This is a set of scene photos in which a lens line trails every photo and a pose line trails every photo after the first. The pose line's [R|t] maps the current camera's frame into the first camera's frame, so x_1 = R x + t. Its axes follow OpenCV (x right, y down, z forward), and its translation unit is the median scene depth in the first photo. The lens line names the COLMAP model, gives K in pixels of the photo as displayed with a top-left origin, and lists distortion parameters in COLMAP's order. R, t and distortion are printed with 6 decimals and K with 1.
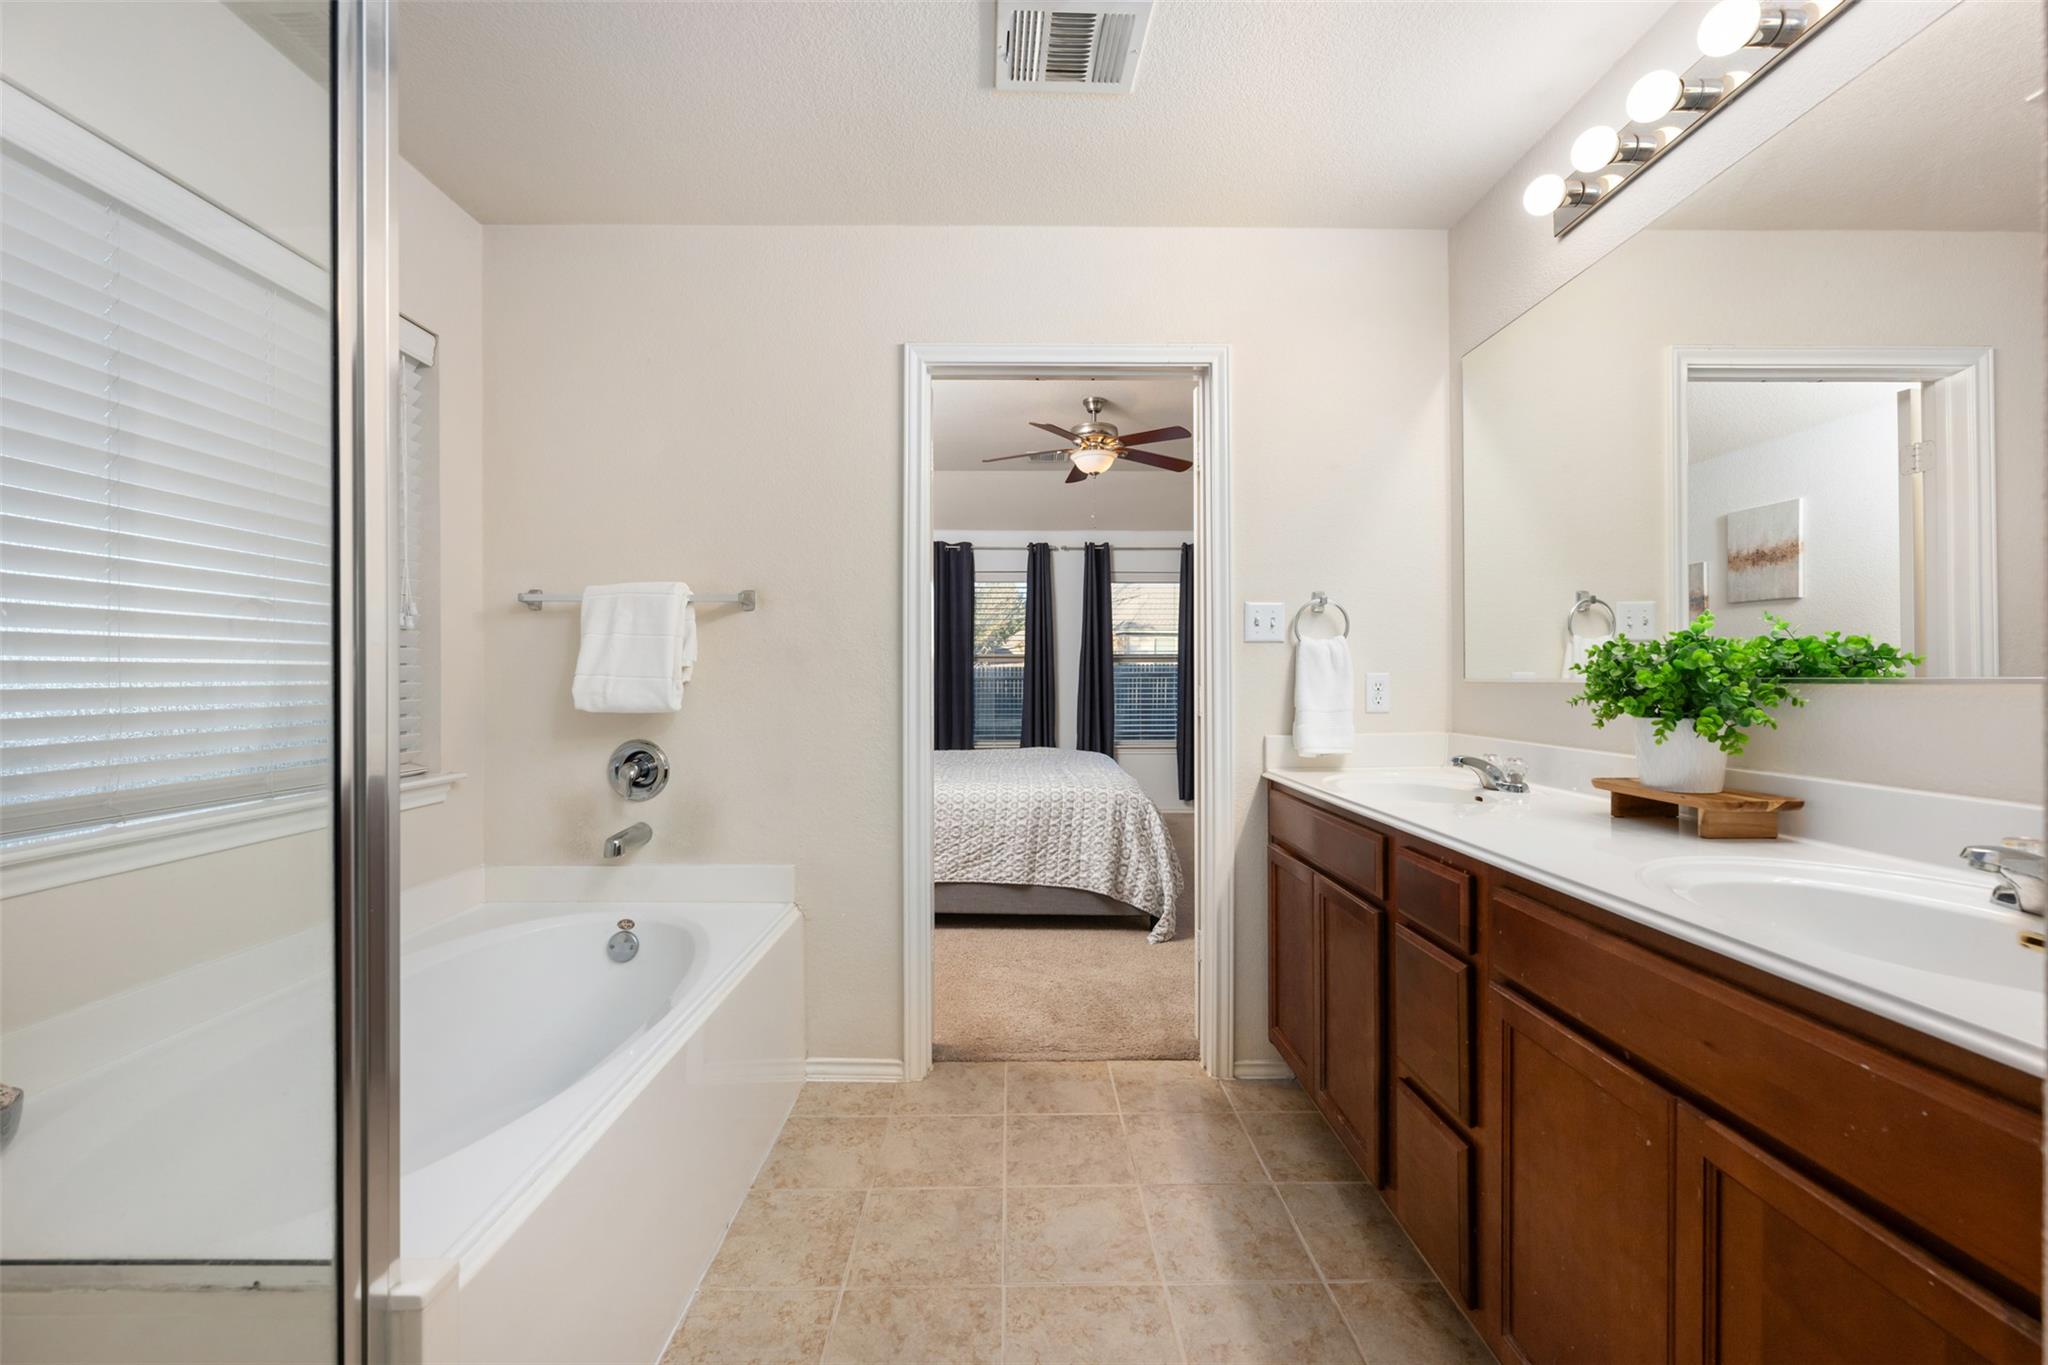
lens RADIAL K [[839.3, 0, 1024.0], [0, 839.3, 682.5], [0, 0, 1]] dist [0.000517, 0.000053]
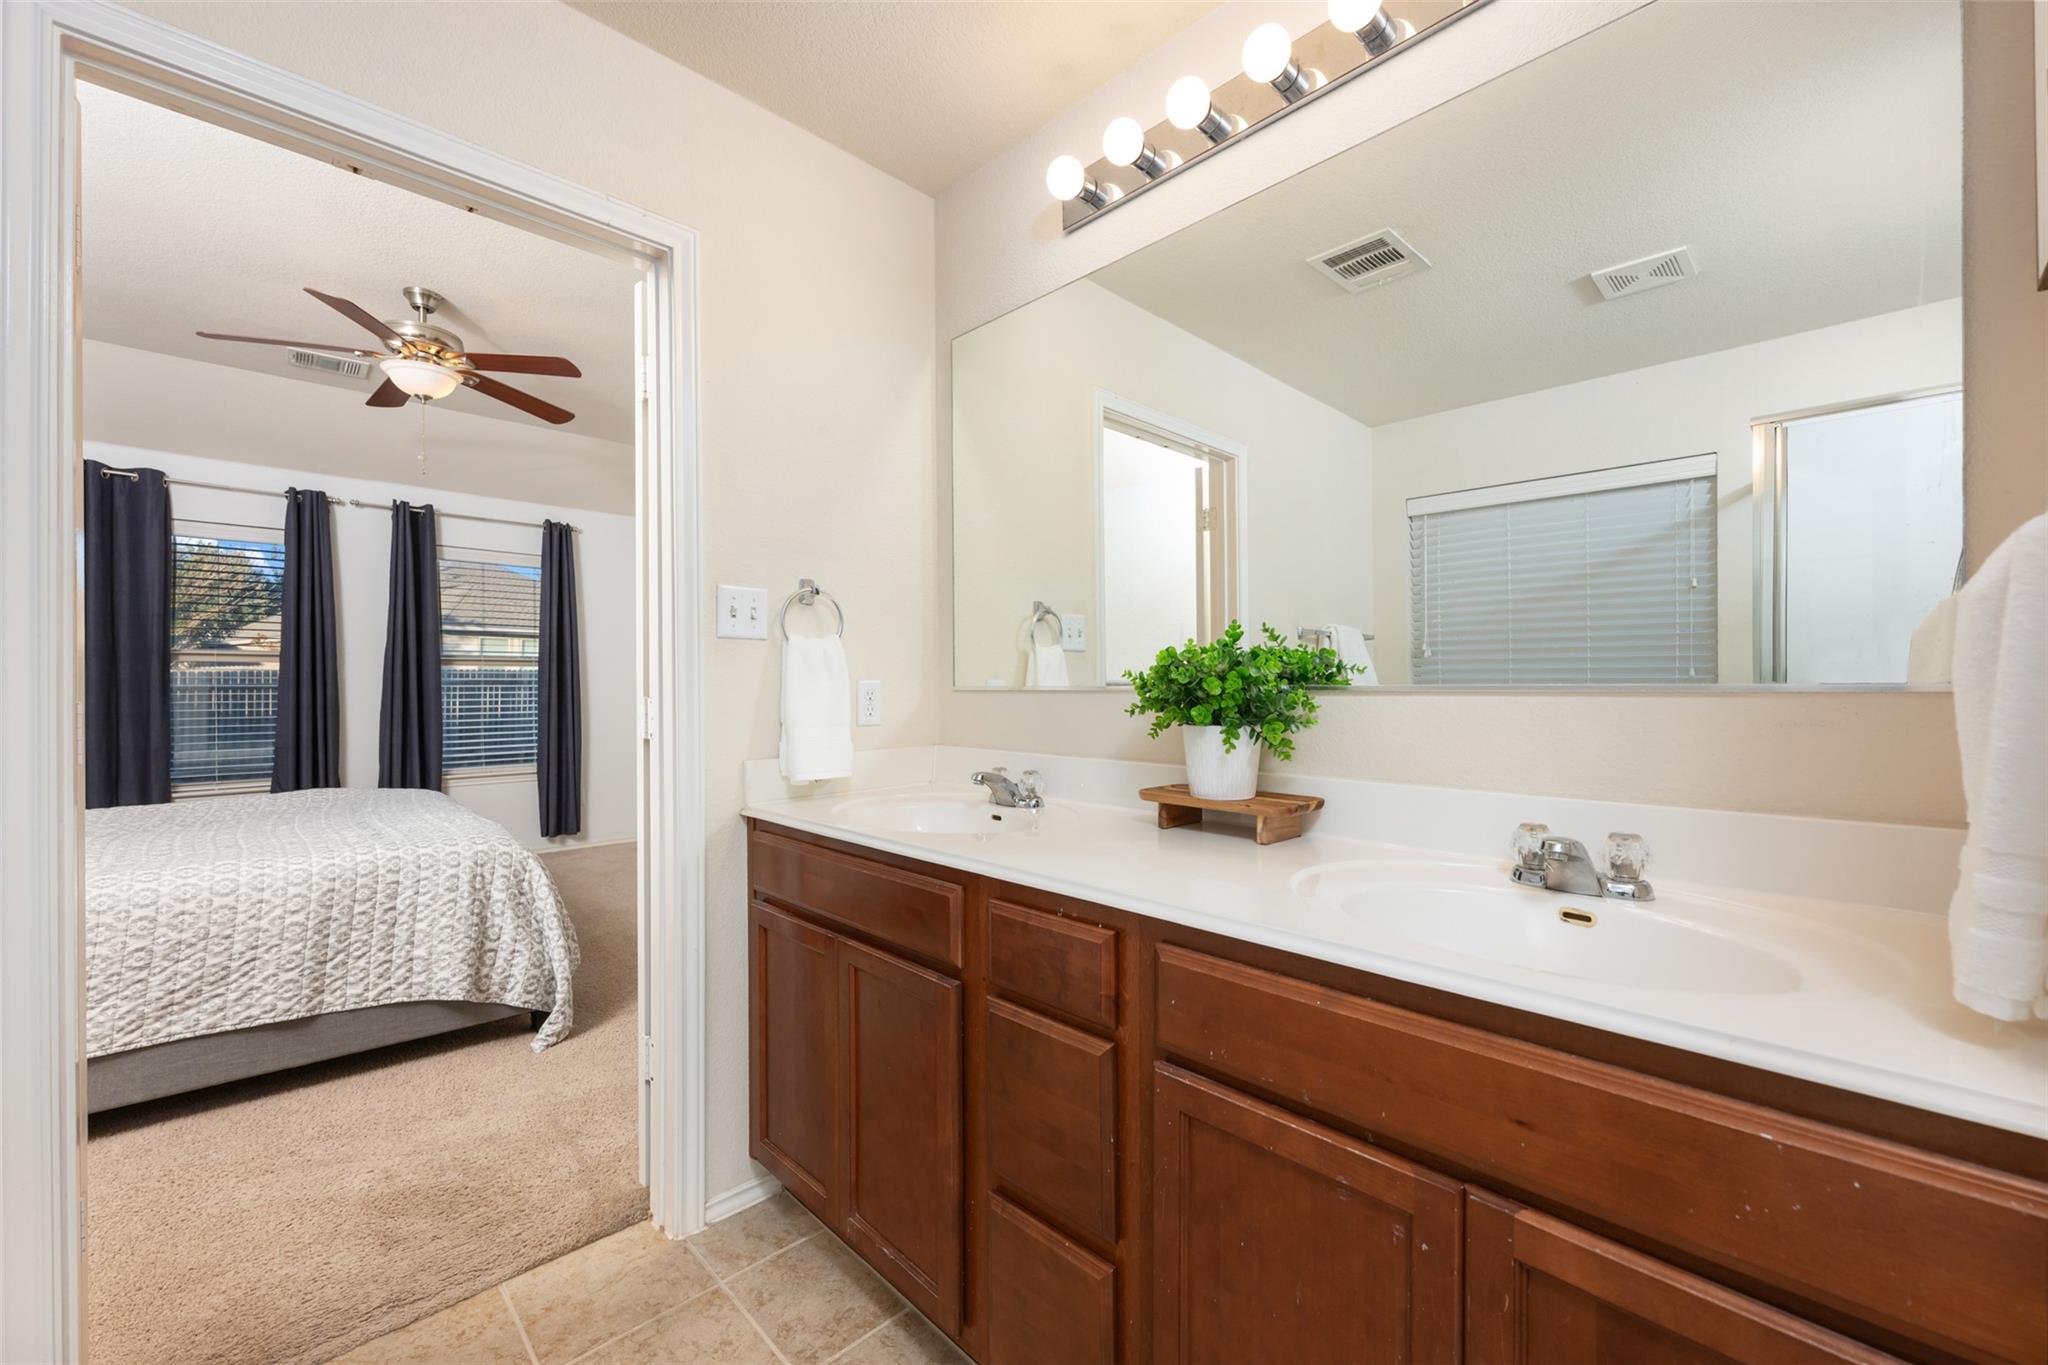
lens RADIAL K [[813.0, 0, 1029.4], [0, 813.0, 687.6], [0, 0, 1]] dist [0.000197, 0.000203]
pose [[0.723876, -0.002765, 0.689925, -0.024998], [0.005117, 0.999986, -0.001361, -0.001007], [-0.689911, 0.004515, 0.723880, 0.191962]]
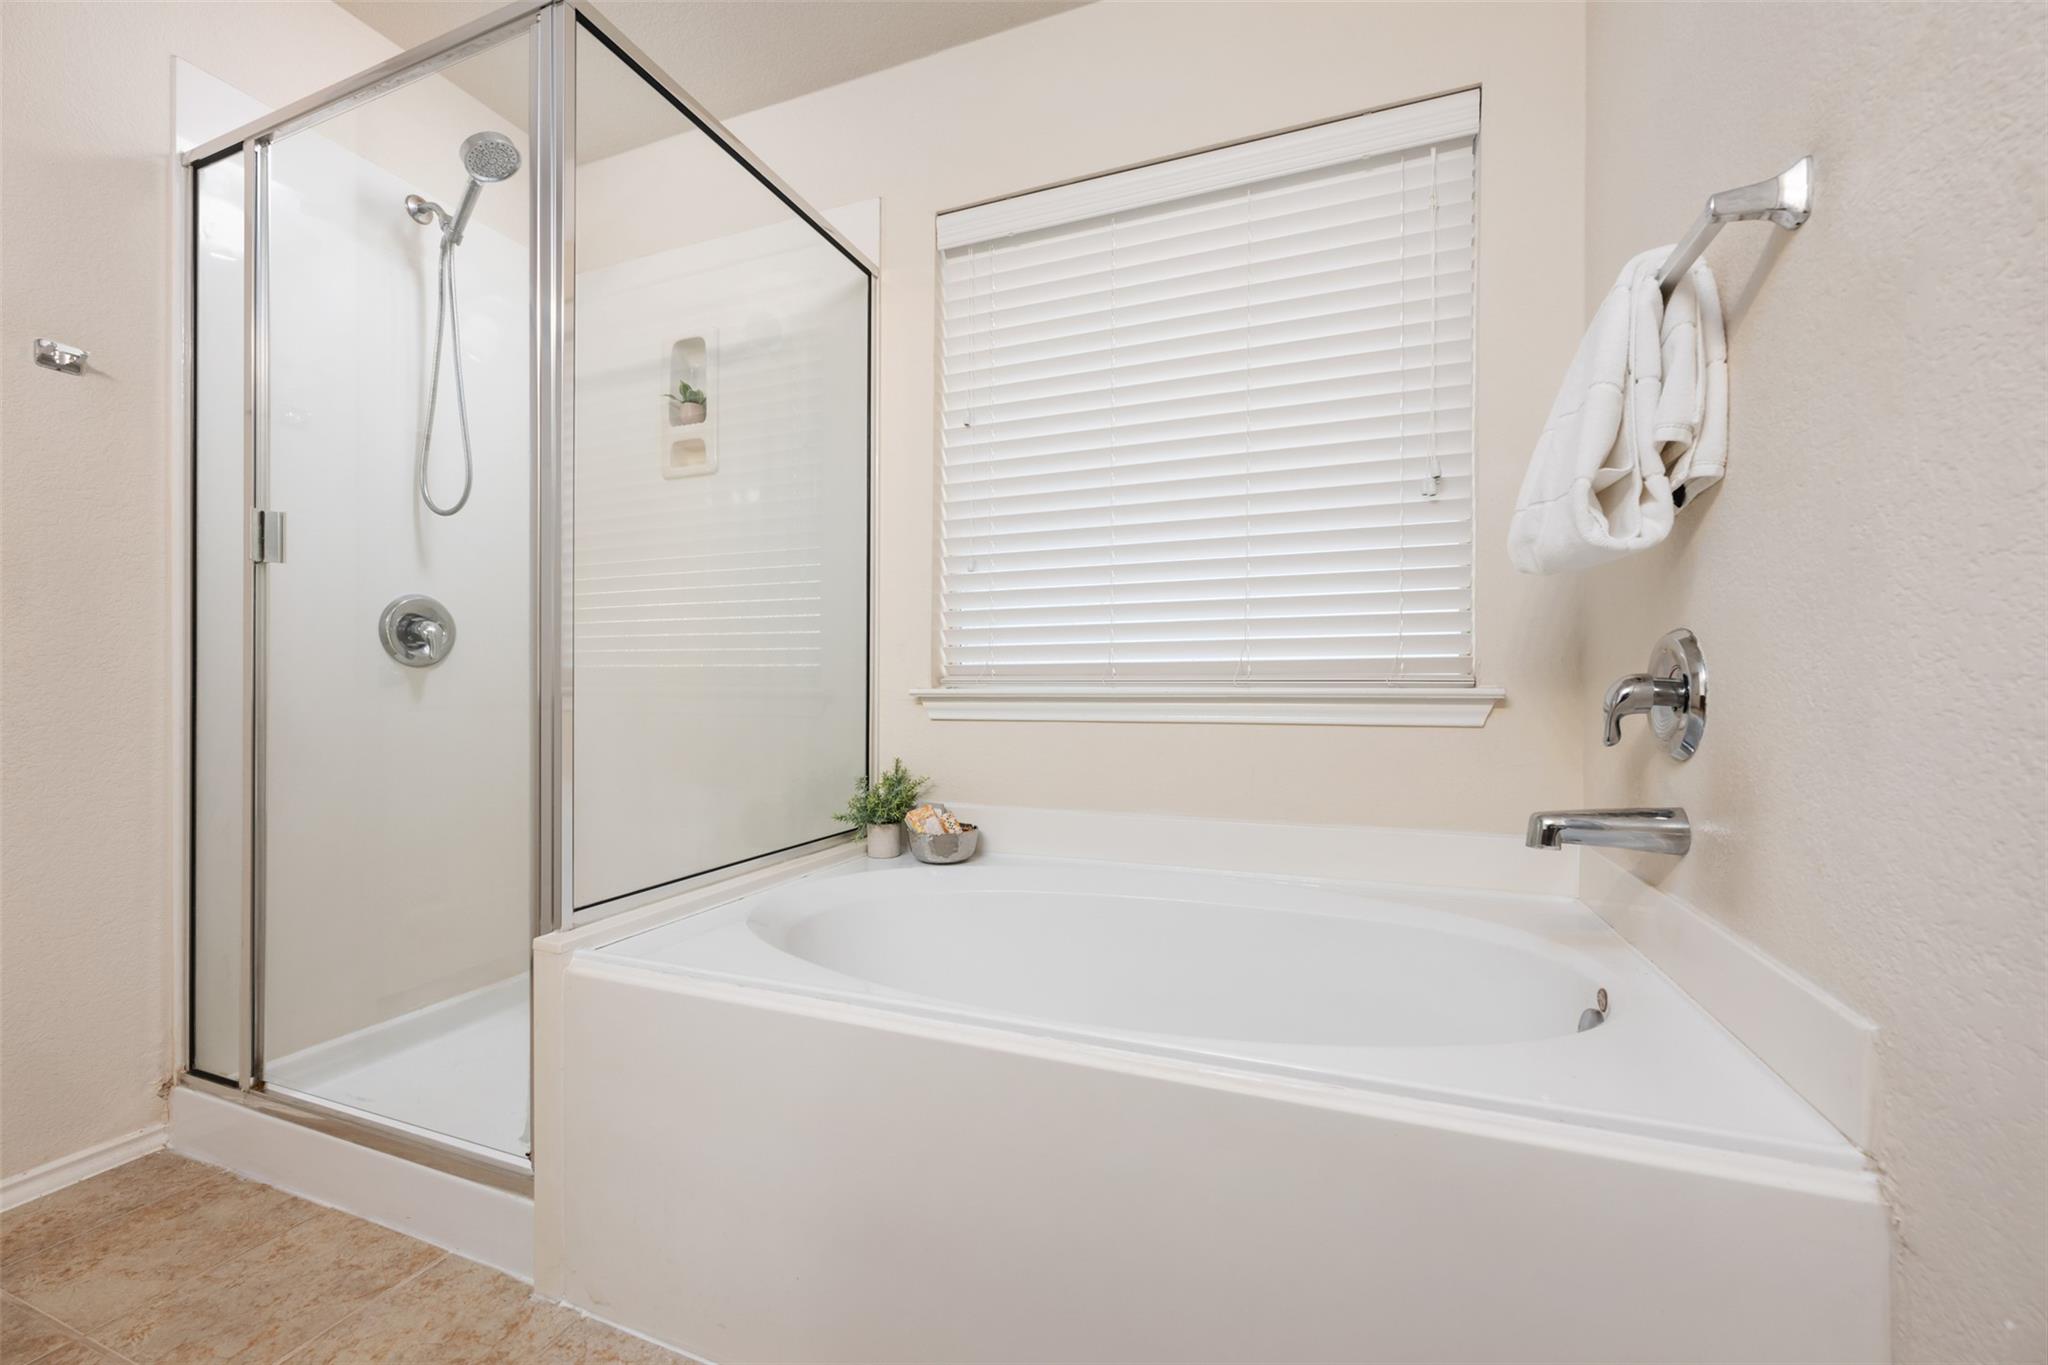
lens RADIAL K [[813.0, 0, 1029.4], [0, 813.0, 687.6], [0, 0, 1]] dist [0.000197, 0.000203]
pose [[-0.380040, 0.003315, -0.924964, 0.072758], [-0.006383, 0.999960, 0.006207, 0.071167], [0.924948, 0.008263, -0.380004, 0.601224]]
